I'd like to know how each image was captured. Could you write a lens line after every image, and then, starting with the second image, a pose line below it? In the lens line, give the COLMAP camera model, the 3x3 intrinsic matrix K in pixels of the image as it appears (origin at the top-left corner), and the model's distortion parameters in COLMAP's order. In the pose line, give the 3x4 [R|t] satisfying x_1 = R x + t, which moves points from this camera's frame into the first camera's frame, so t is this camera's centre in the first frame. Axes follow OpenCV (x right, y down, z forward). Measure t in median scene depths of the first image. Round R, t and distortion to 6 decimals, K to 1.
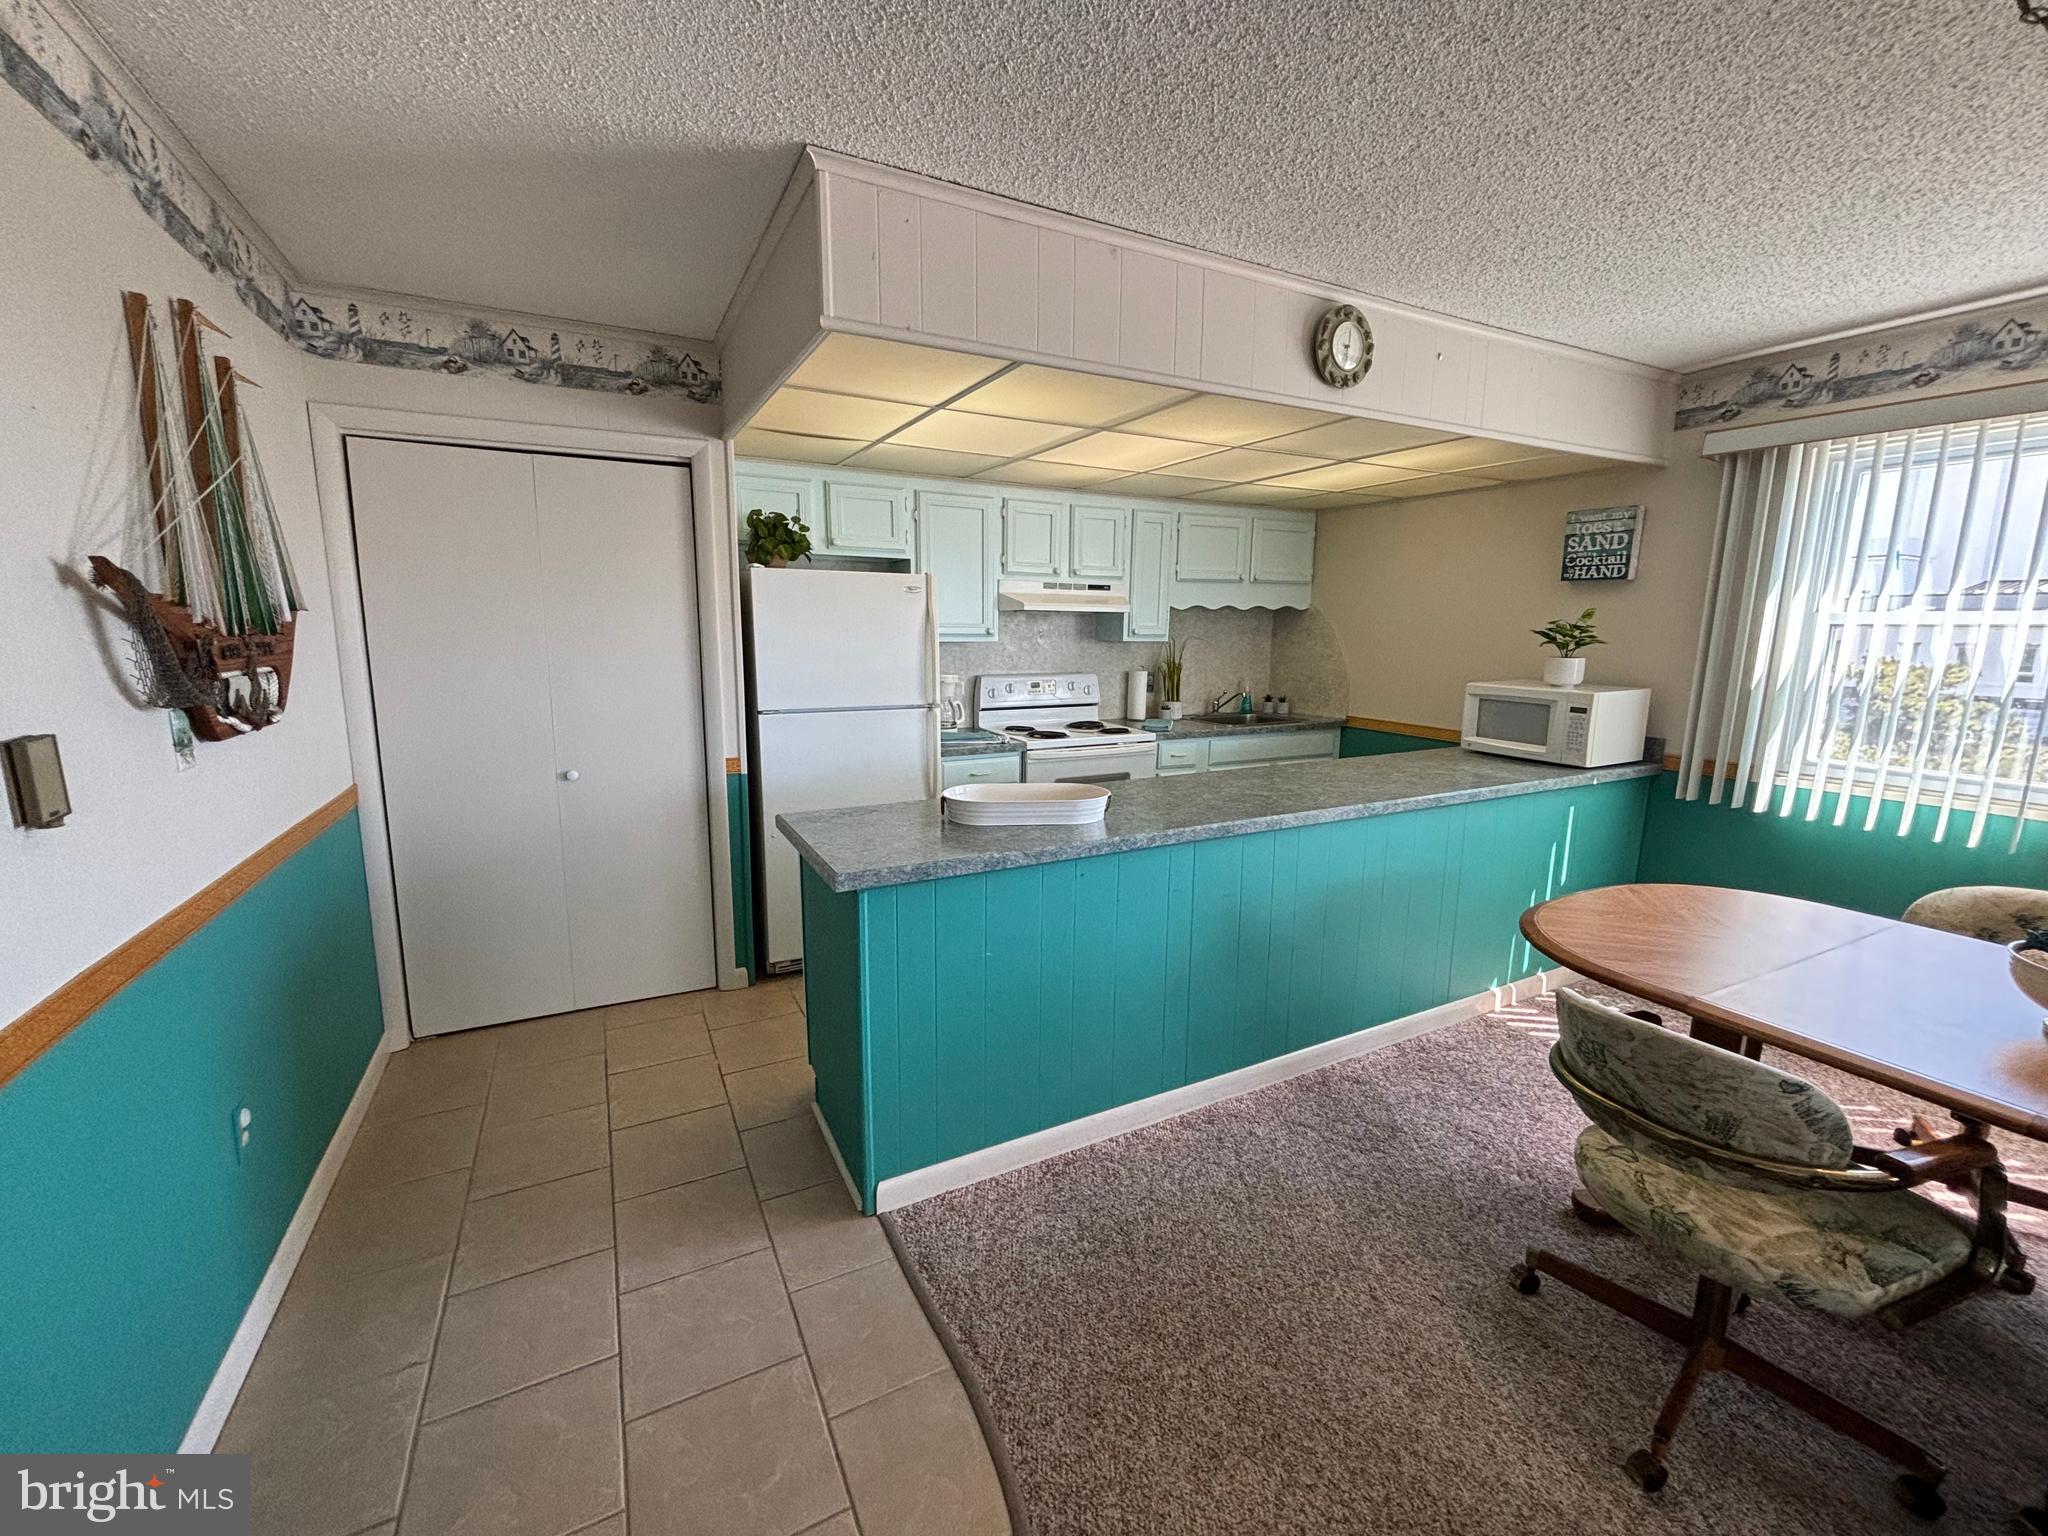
lens RADIAL K [[824.5, 0, 1024.7], [0, 824.5, 765.9], [0, 0, 1]] dist [0.002703, 0.000023]
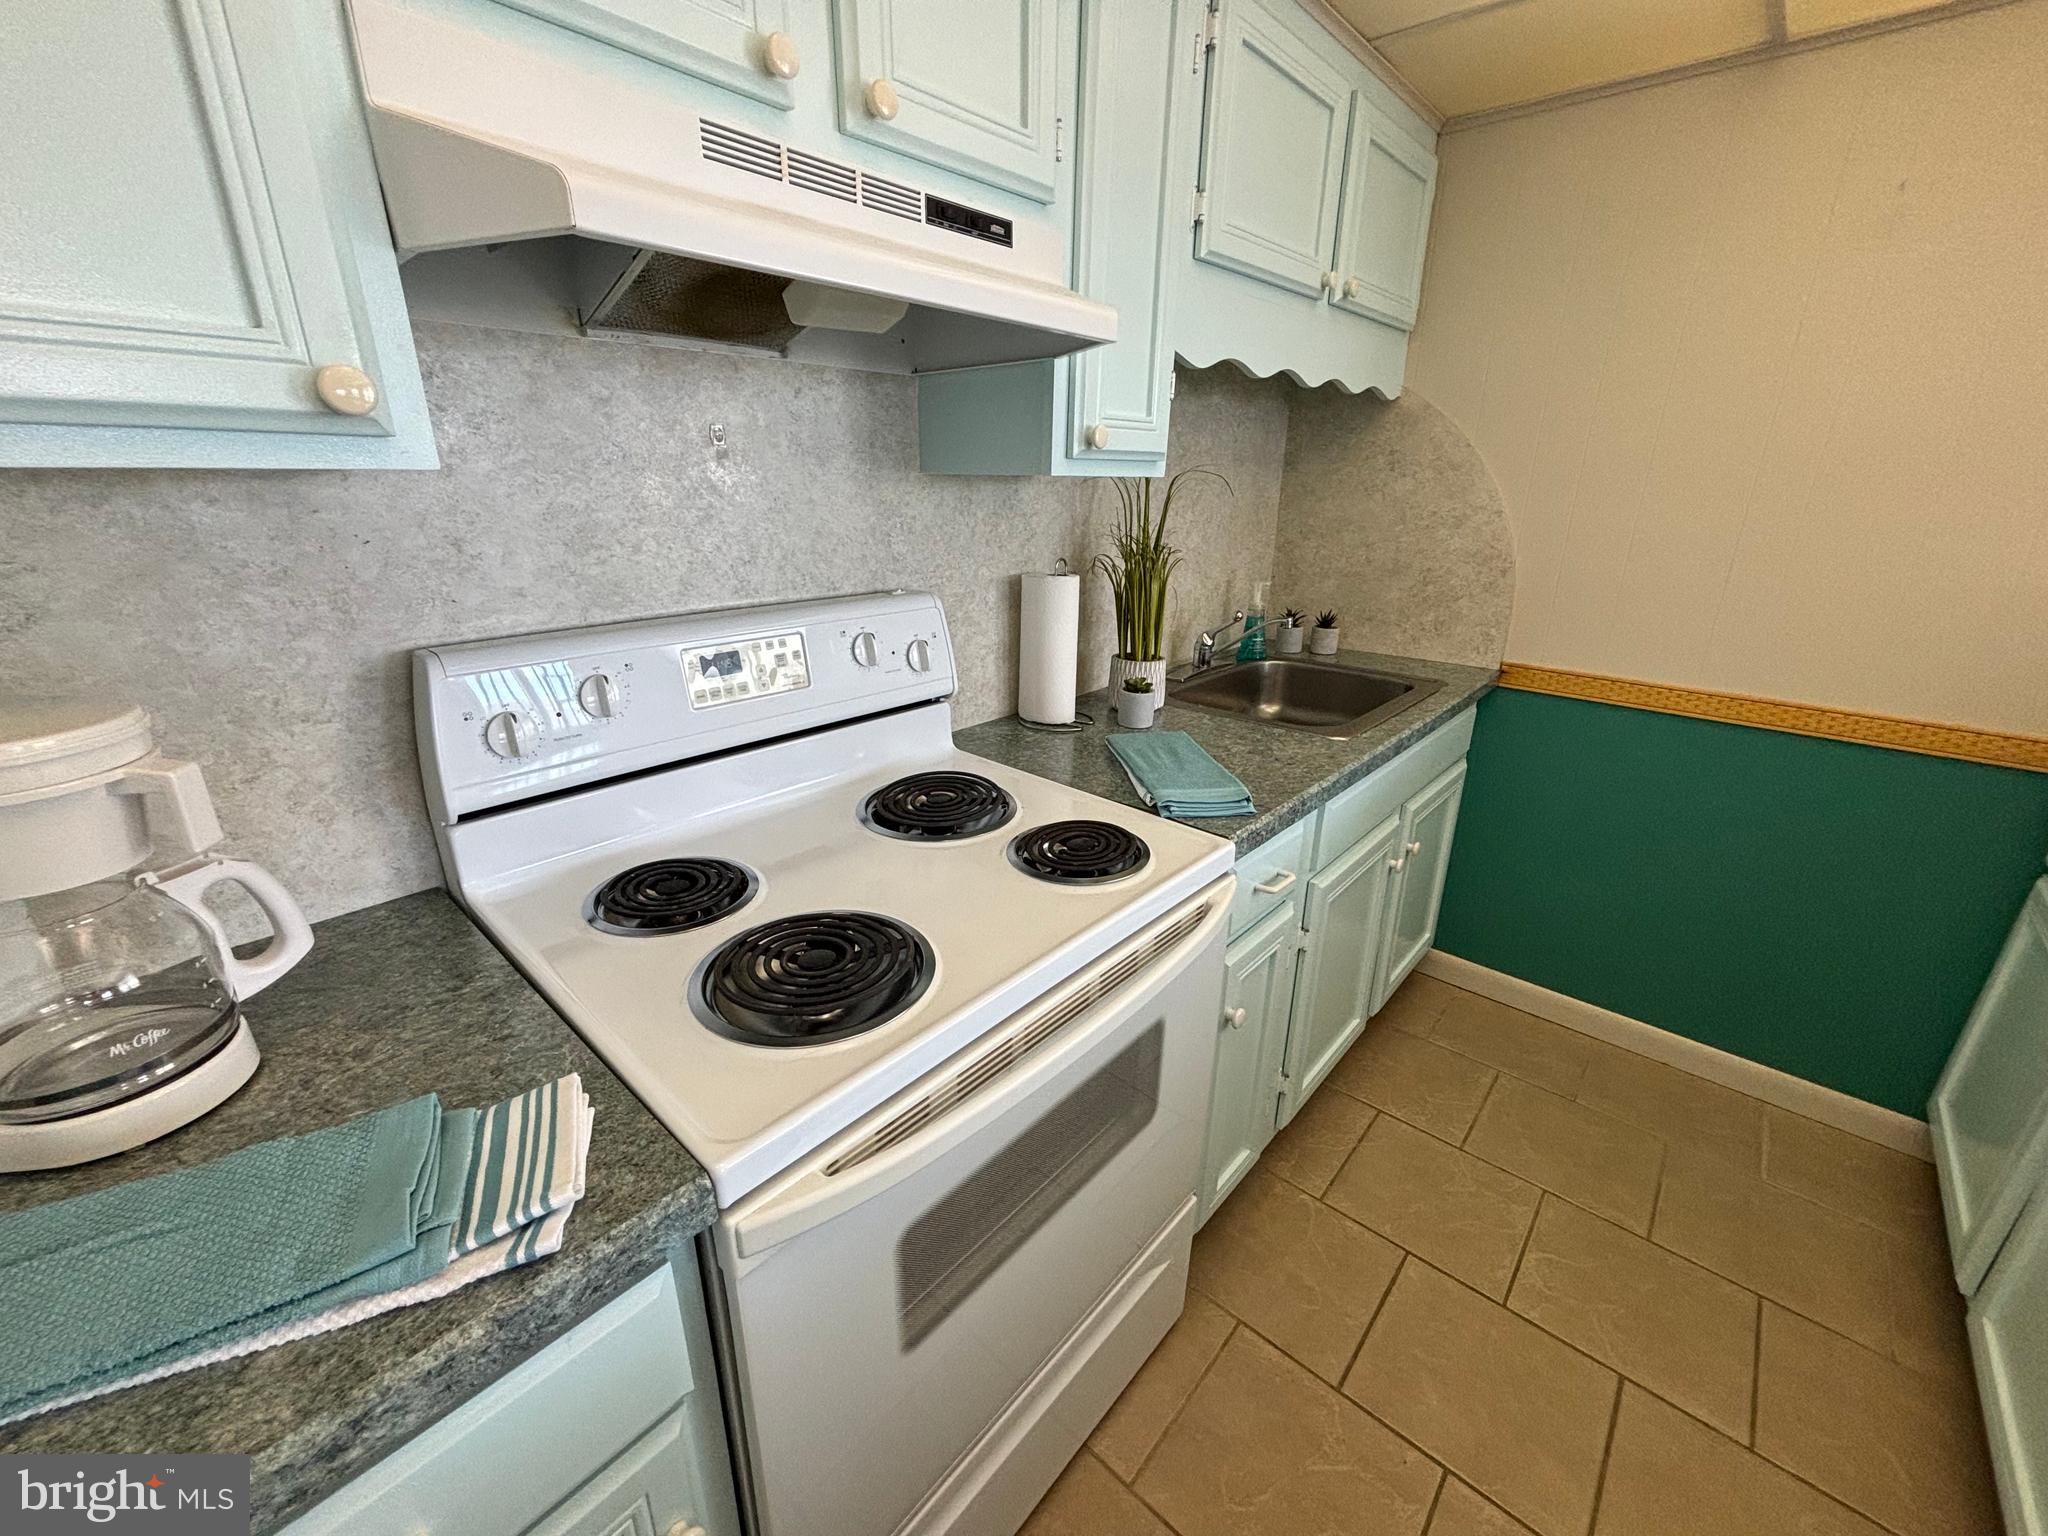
lens RADIAL K [[816.9, 0, 1017.2], [0, 816.9, 758.9], [0, 0, 1]] dist [-0.001657, -0.000199]
pose [[0.939067, -0.112985, 0.324635, 0.015433], [0.057642, 0.982823, 0.175320, -0.124522], [-0.338867, -0.145924, 0.929449, 0.855645]]
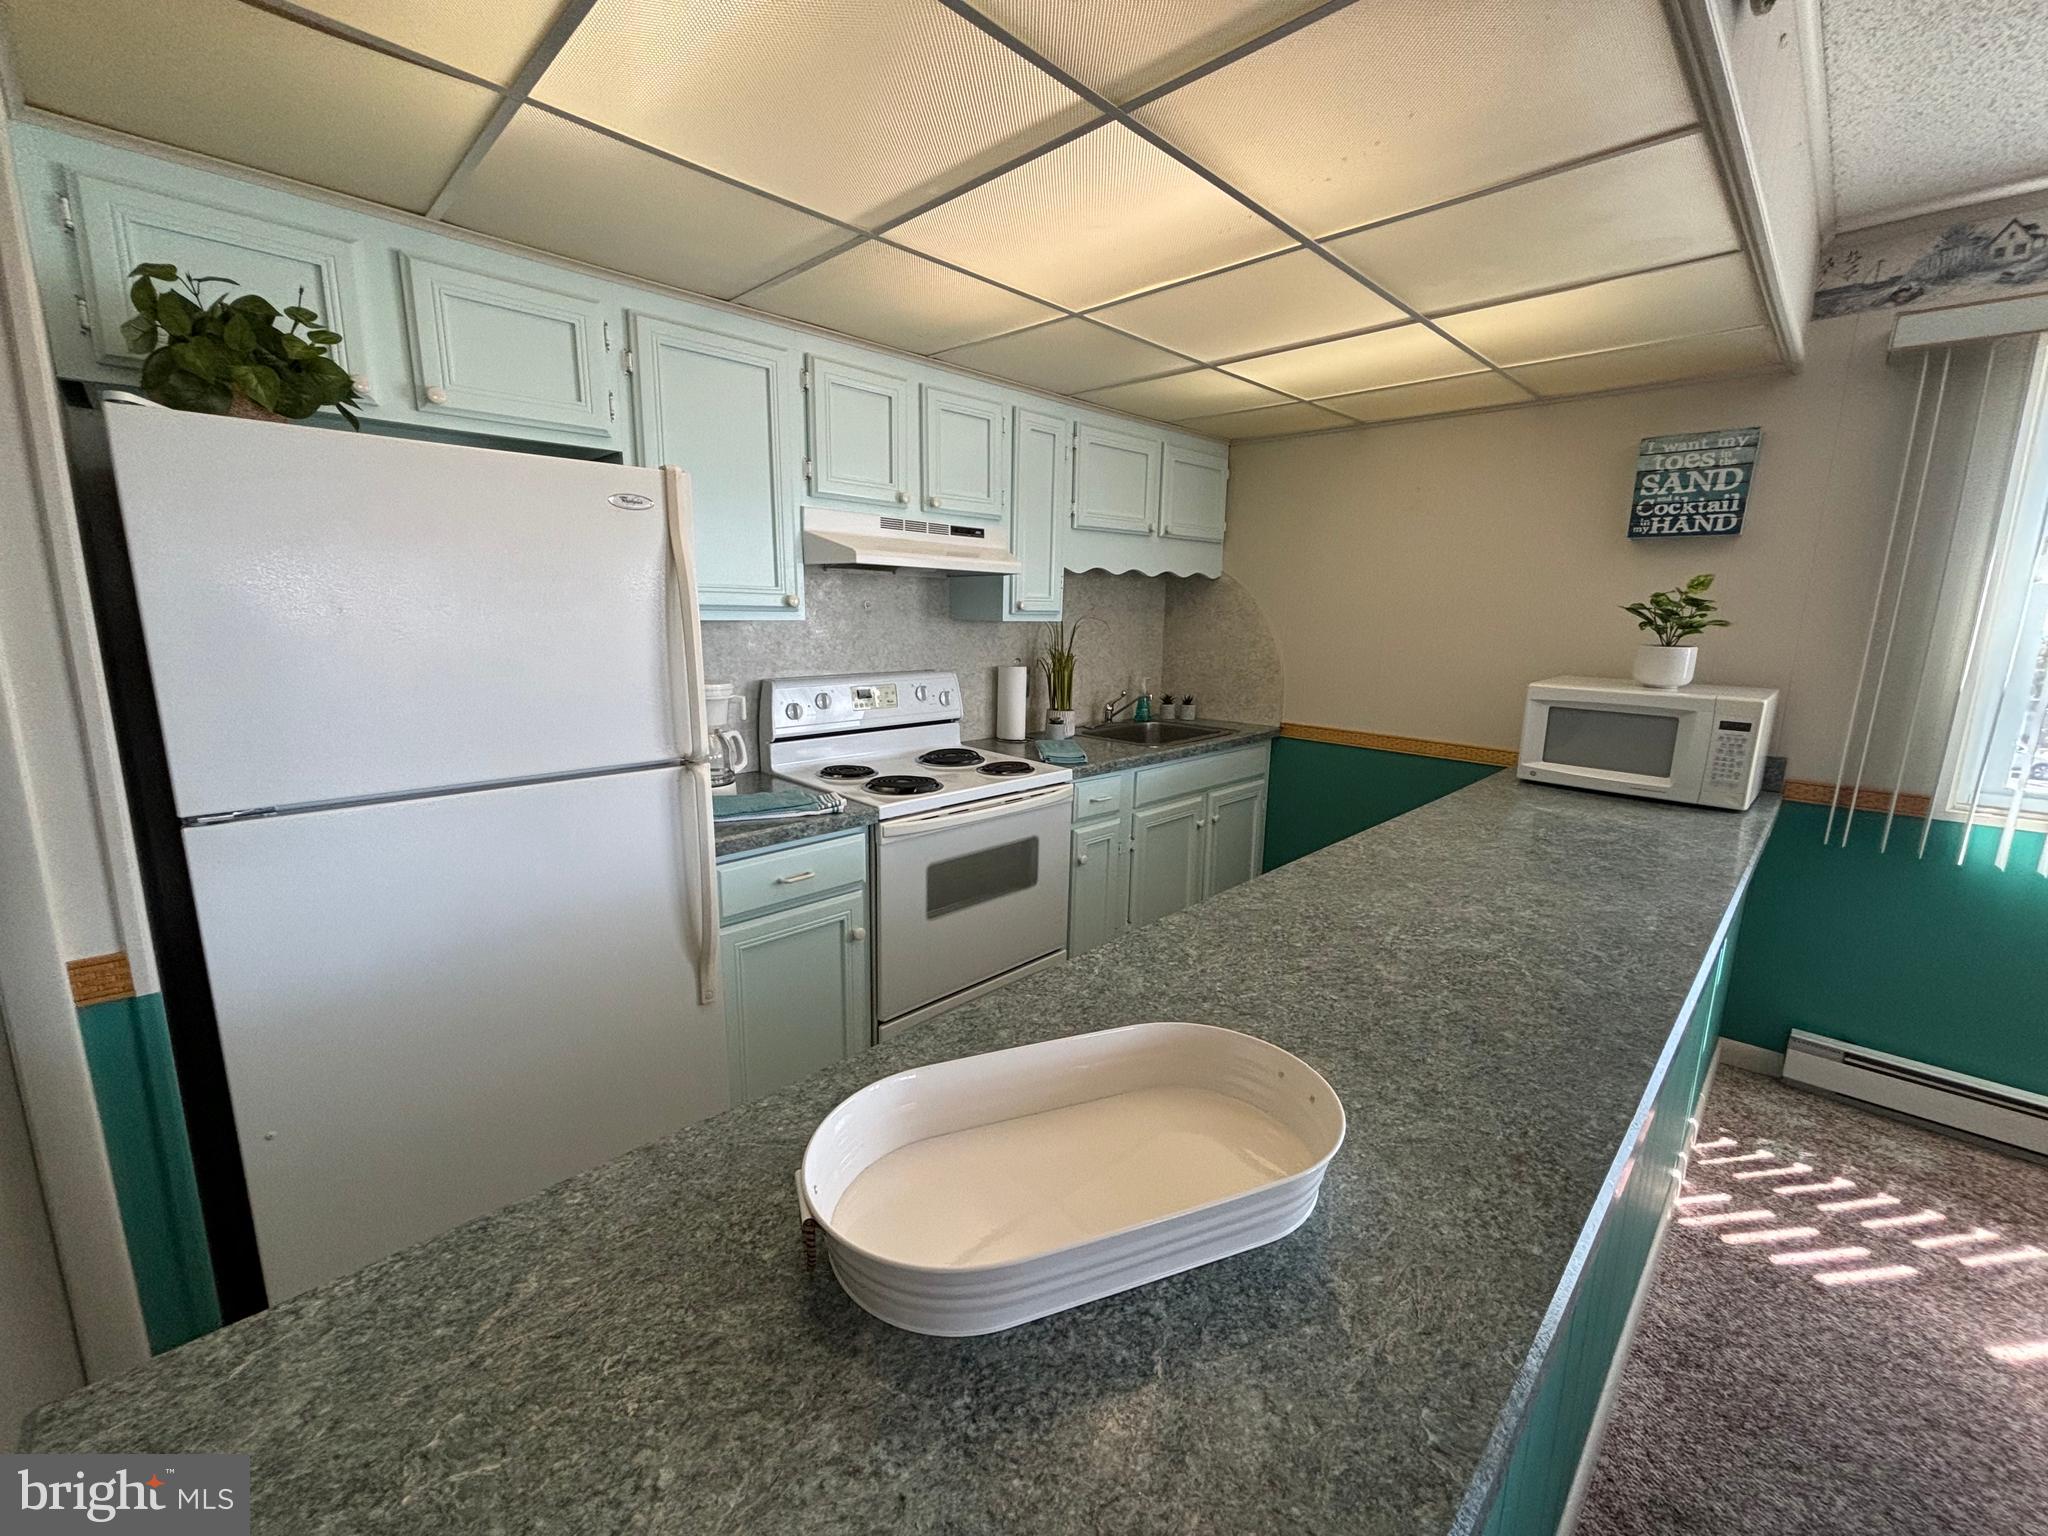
lens RADIAL K [[816.6, 0, 1023.0], [0, 816.6, 769.2], [0, 0, 1]] dist [-0.001909, -0.000168]
pose [[0.953956, -0.052379, 0.295339, -0.063848], [0.043586, 0.998391, 0.036284, -0.069122], [-0.296764, -0.021740, 0.954703, 0.456362]]
